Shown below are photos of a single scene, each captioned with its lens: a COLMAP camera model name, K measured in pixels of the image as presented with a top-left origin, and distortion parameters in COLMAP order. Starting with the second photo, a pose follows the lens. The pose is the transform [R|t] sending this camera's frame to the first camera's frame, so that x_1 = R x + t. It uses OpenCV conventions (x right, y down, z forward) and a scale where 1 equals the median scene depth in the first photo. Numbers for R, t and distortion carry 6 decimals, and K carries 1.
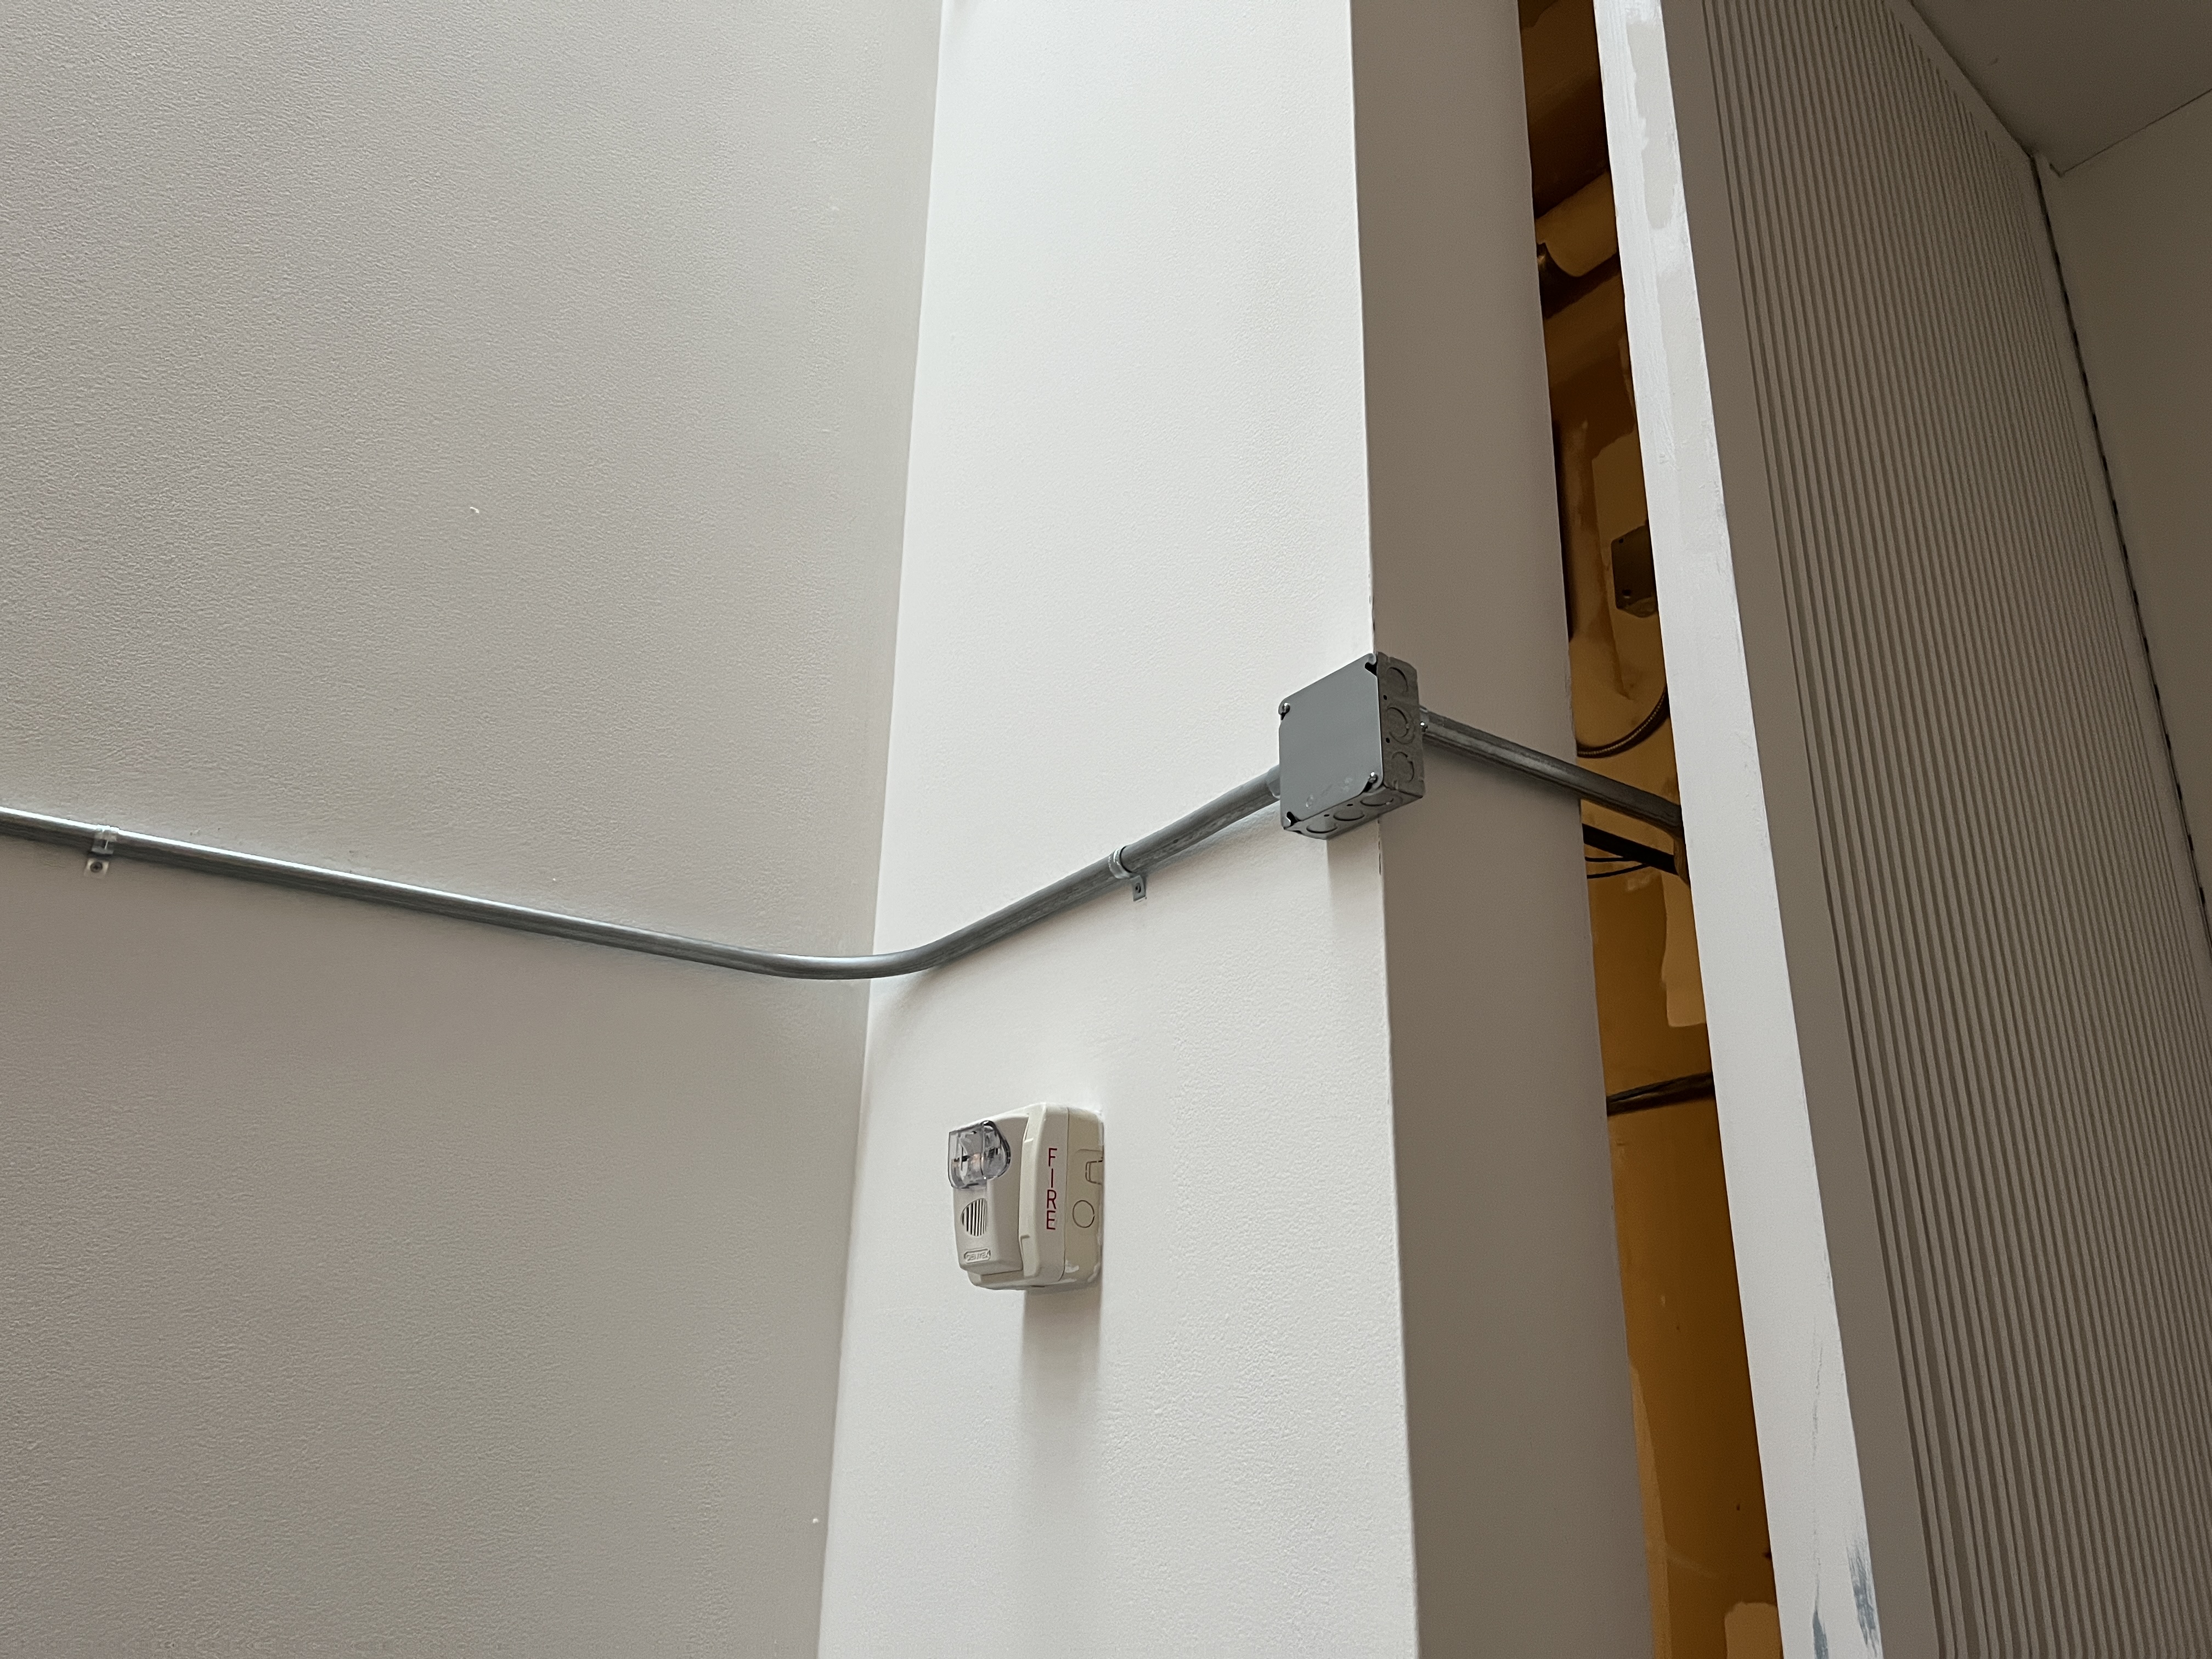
lens RADIAL K [[1655.2, 0, 1104.3], [0, 1655.2, 840.2], [0, 0, 1]] dist [0.042319, -0.054550]
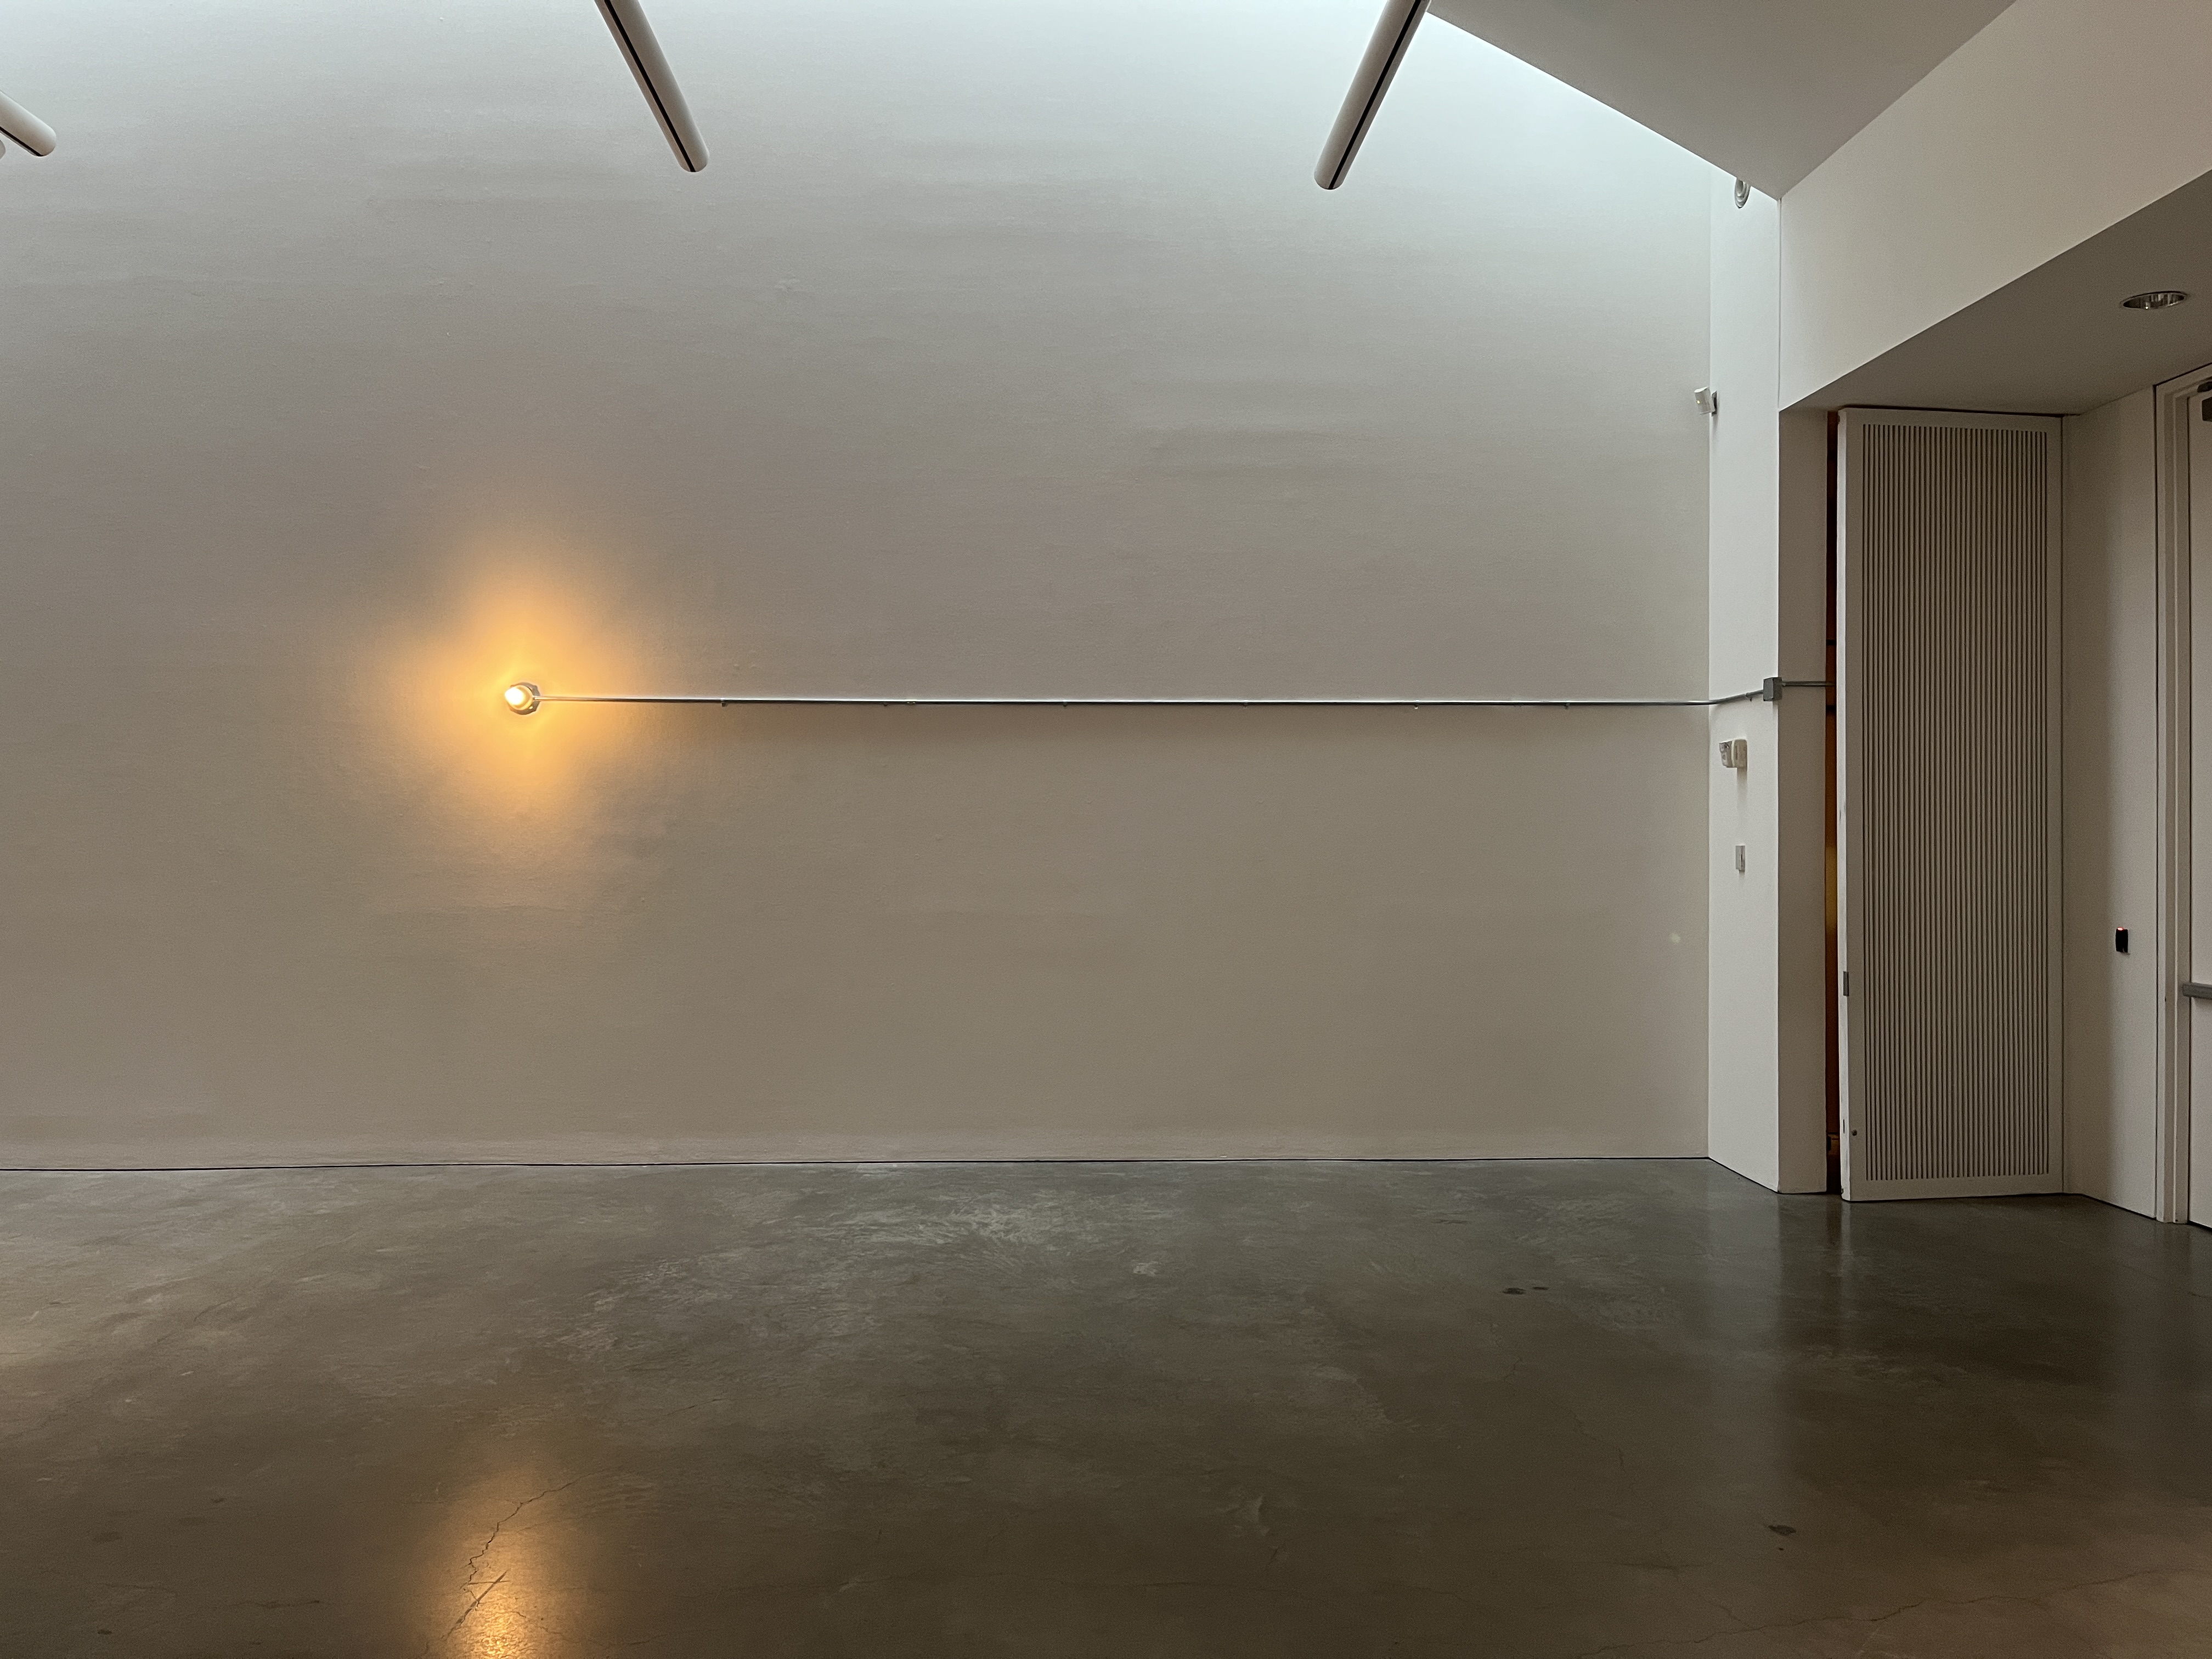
lens RADIAL K [[1655.2, 0, 1104.2], [0, 1655.2, 833.4], [0, 0, 1]] dist [0.042319, -0.054550]
pose [[0.819389, 0.004065, -0.573224, 1.424243], [0.182041, 0.946367, 0.266927, -1.404197], [0.543565, -0.323067, 0.774703, -4.555688]]
